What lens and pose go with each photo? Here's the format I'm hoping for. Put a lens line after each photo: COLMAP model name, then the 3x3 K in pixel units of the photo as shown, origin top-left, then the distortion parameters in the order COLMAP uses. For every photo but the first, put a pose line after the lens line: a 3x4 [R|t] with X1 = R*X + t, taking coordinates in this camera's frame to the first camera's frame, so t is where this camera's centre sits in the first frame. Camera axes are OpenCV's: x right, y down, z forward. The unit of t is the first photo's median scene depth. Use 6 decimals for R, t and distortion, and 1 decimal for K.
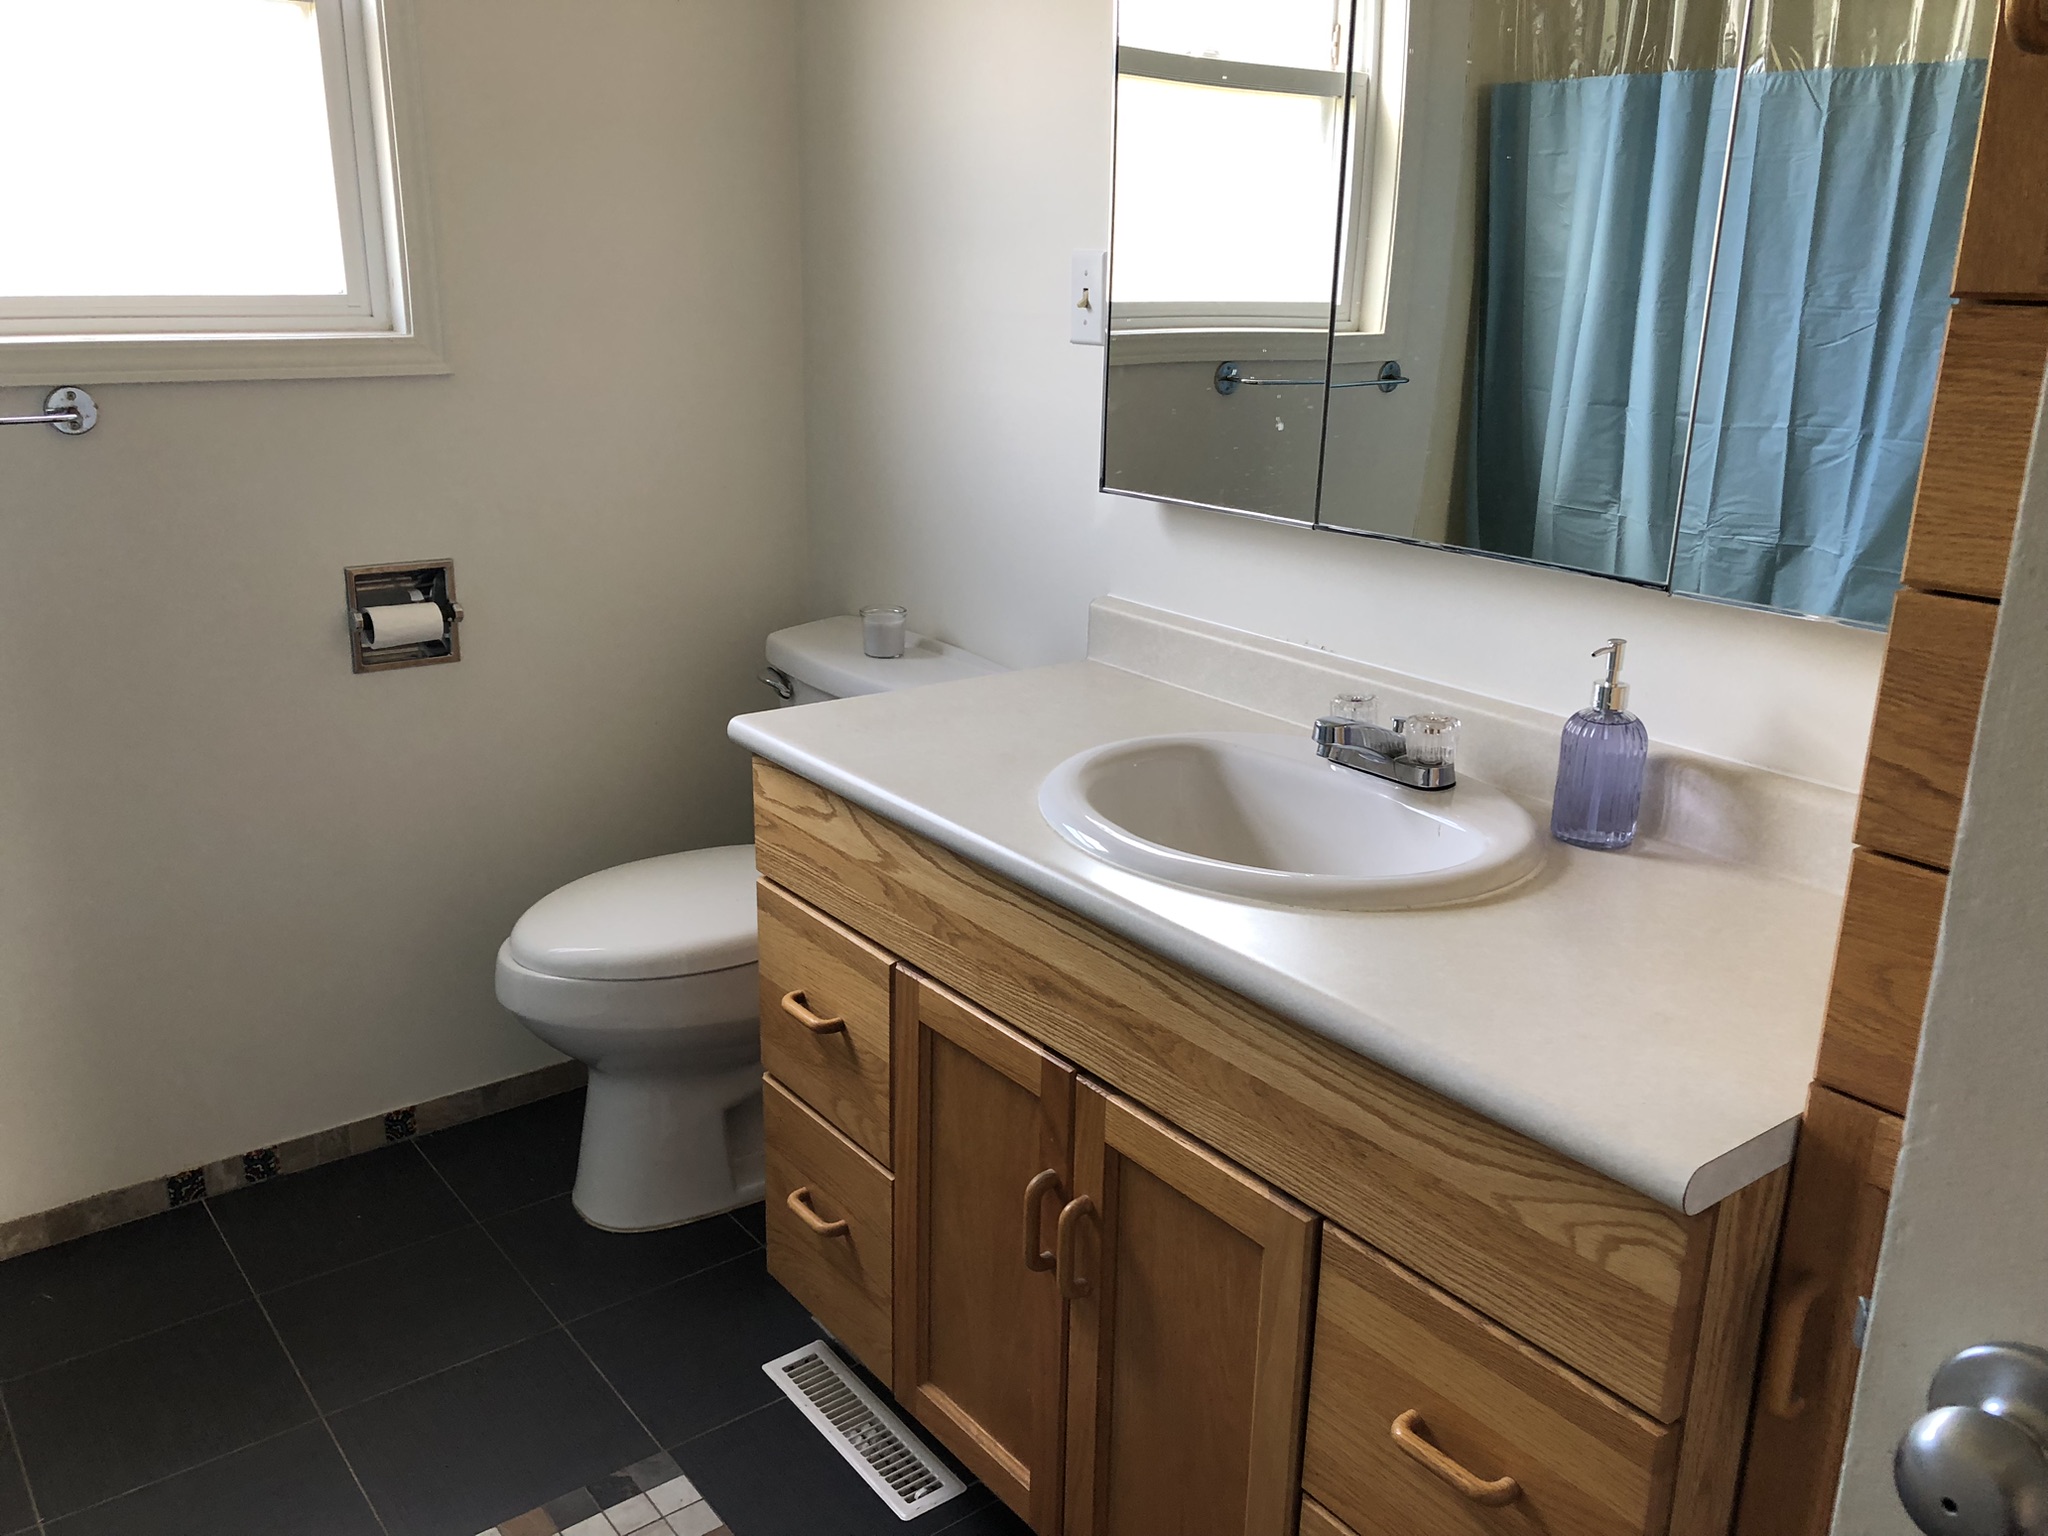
lens RADIAL K [[1667.1, 0, 1024.0], [0, 1667.1, 768.0], [0, 0, 1]] dist [0.031001, -0.017831]
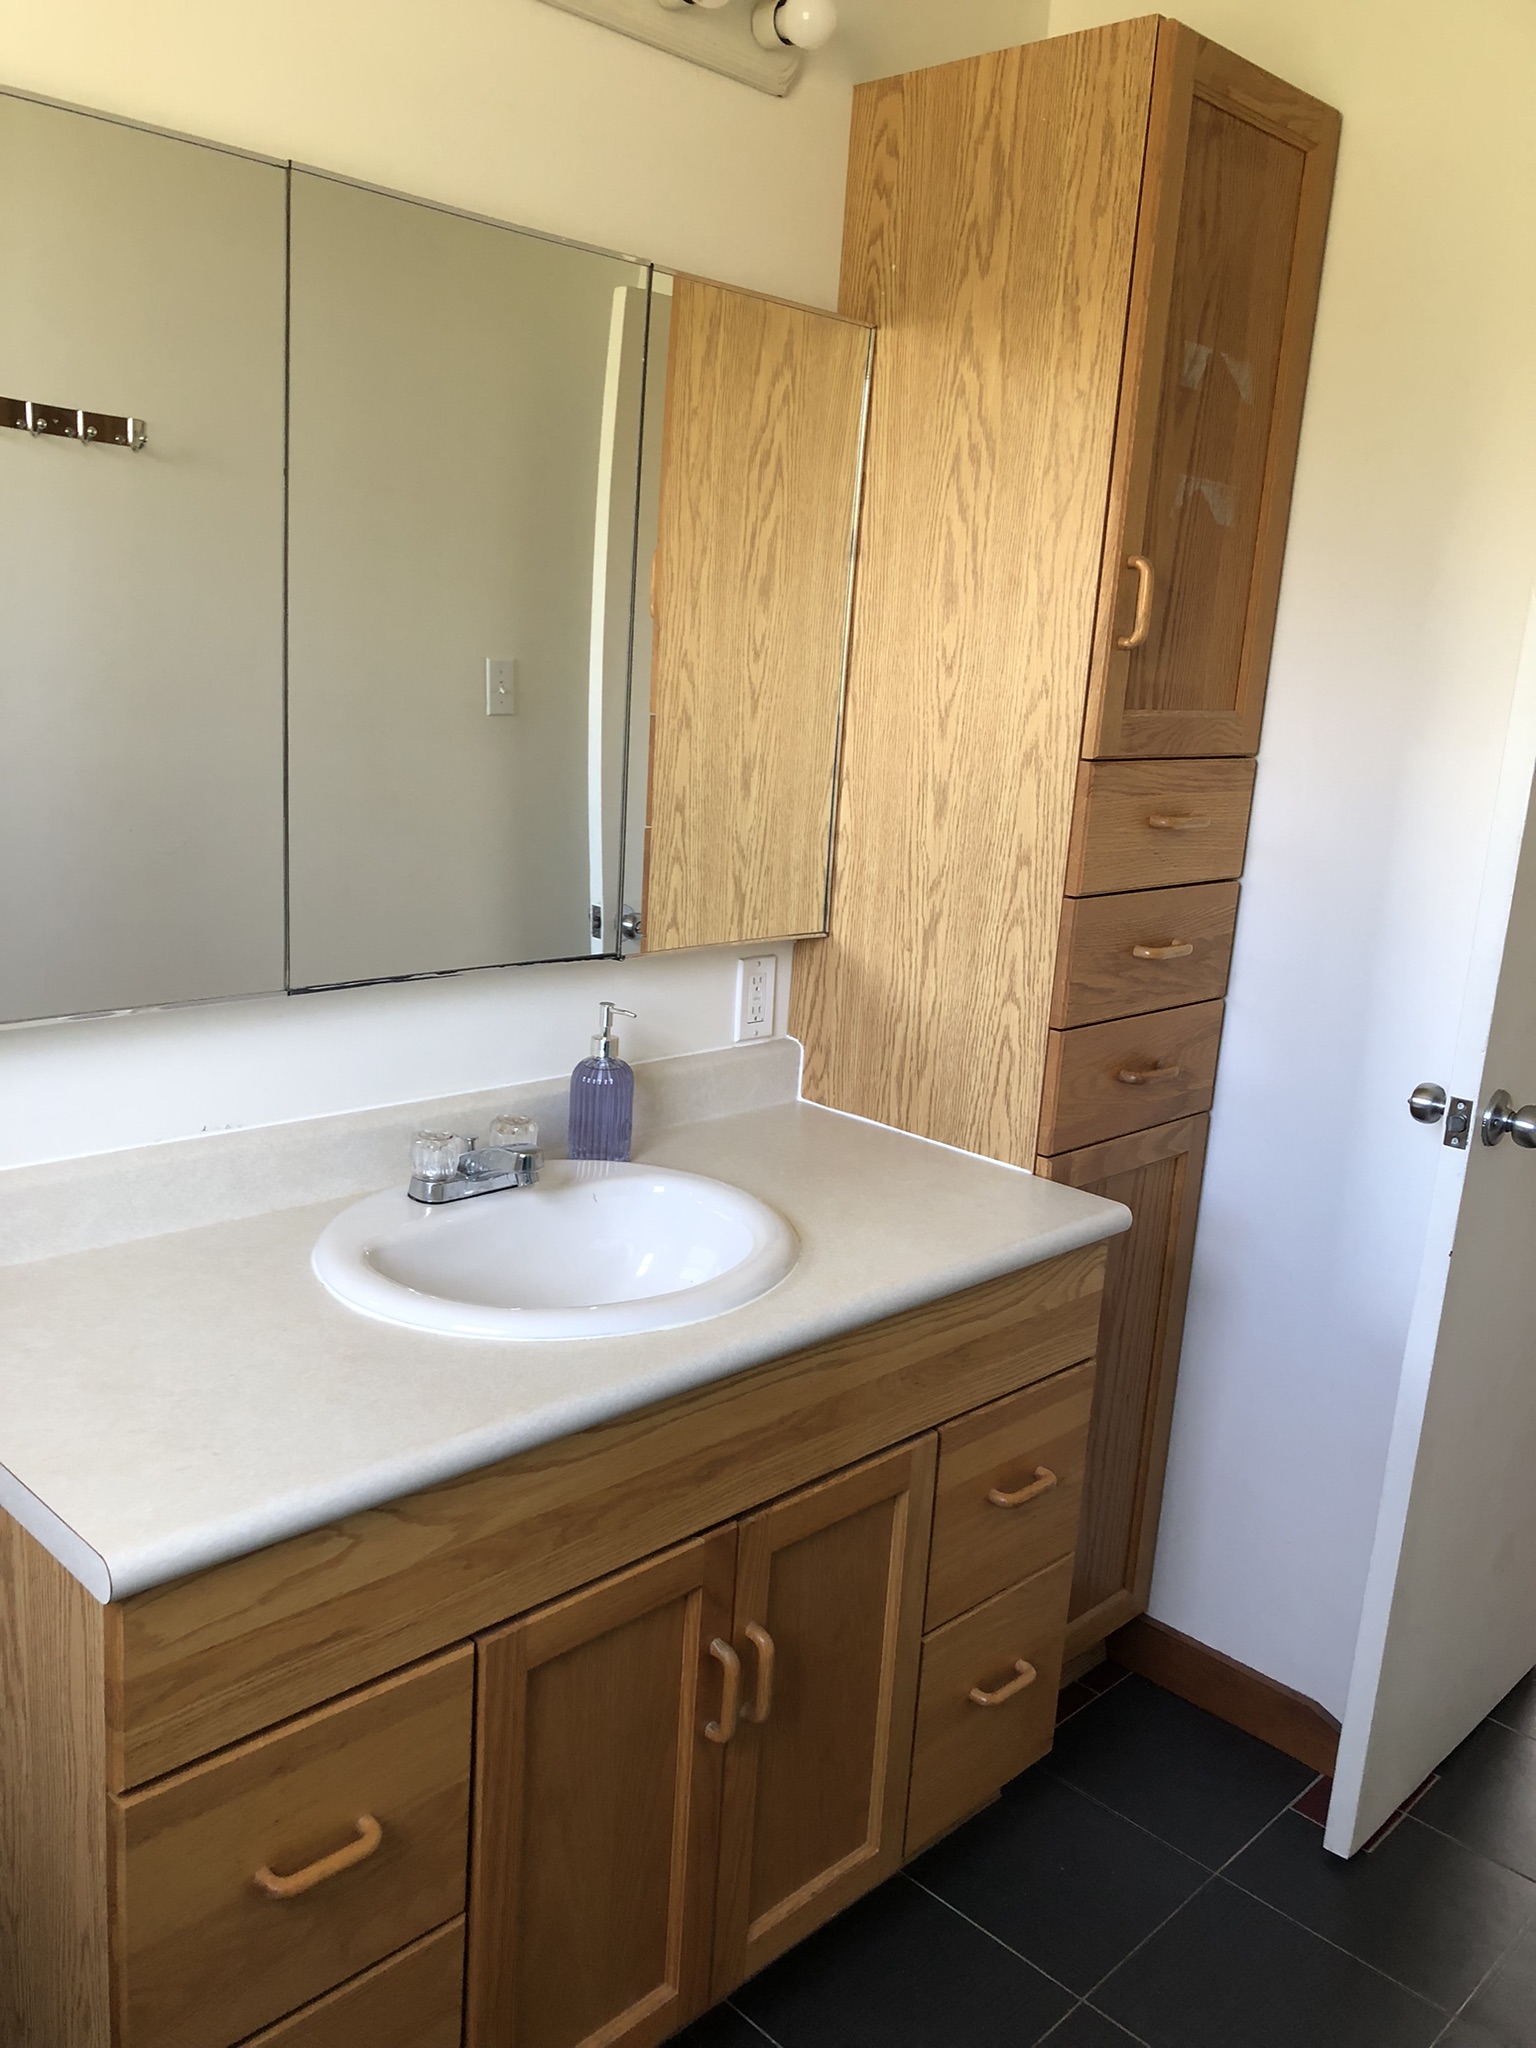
lens RADIAL K [[1667.1, 0, 768.0], [0, 1667.1, 1024.0], [0, 0, 1]] dist [0.031001, -0.017831]
pose [[-0.135053, -0.246809, 0.959607, -0.513183], [0.232754, 0.933478, 0.272846, -0.220986], [-0.963113, 0.260201, -0.068623, 0.565672]]
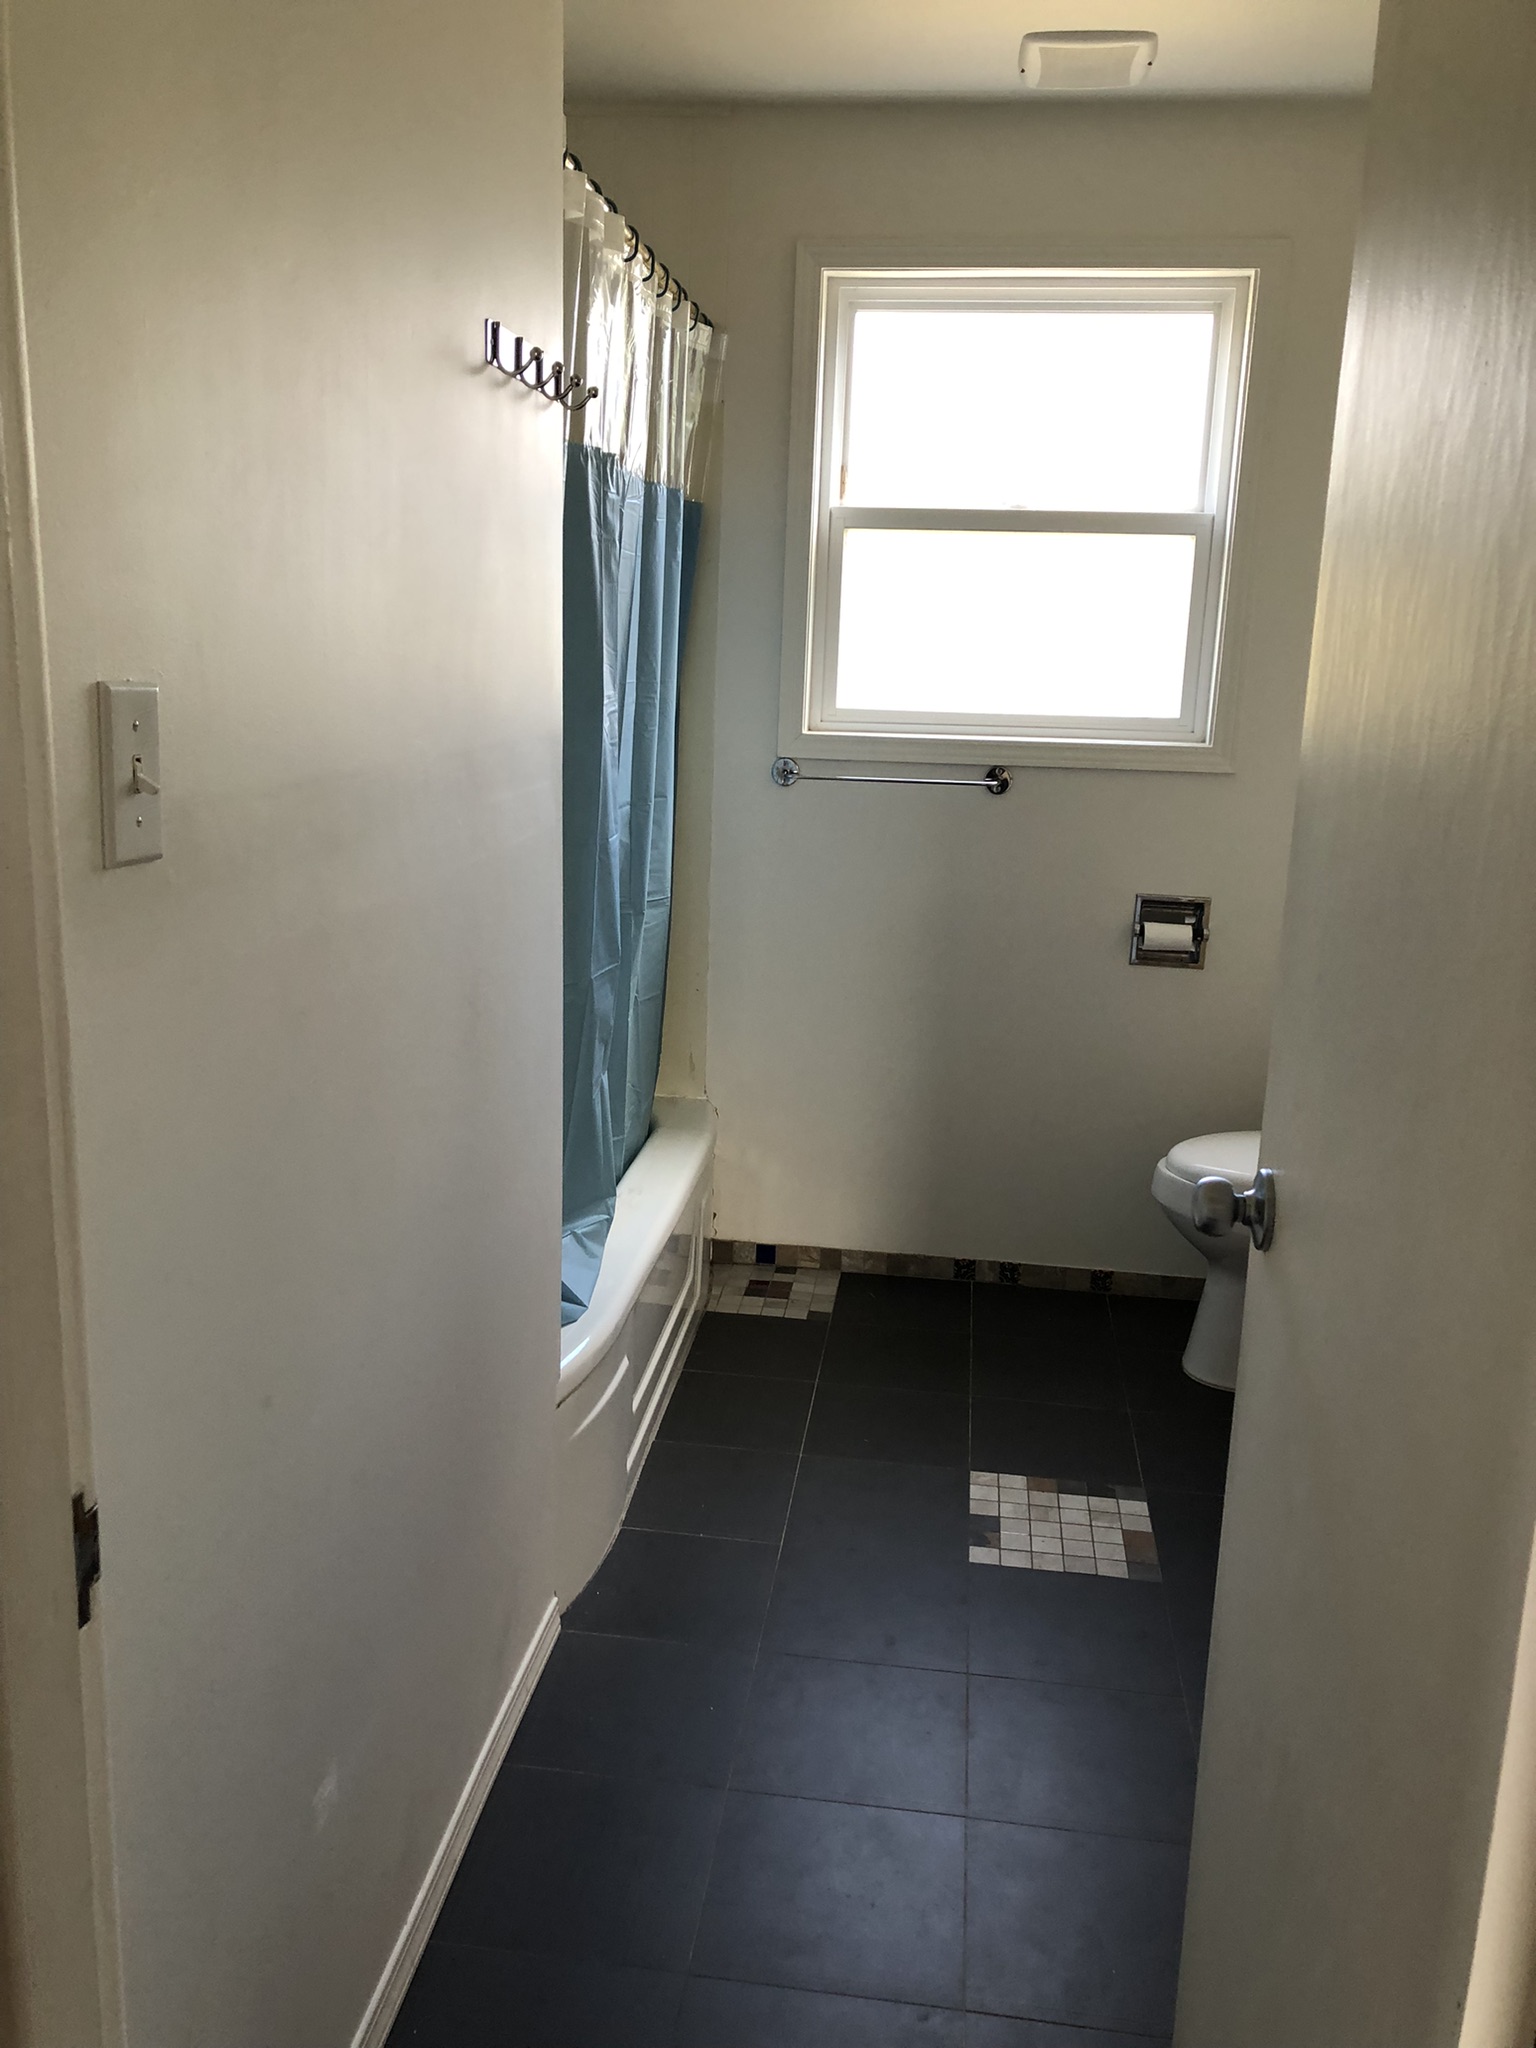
lens RADIAL K [[1667.1, 0, 768.0], [0, 1667.1, 1024.0], [0, 0, 1]] dist [0.031001, -0.017831]
pose [[0.708247, 0.166217, -0.686118, 0.415260], [-0.232028, 0.972701, -0.003867, 0.078449], [0.666745, 0.161937, 0.727480, -0.300164]]
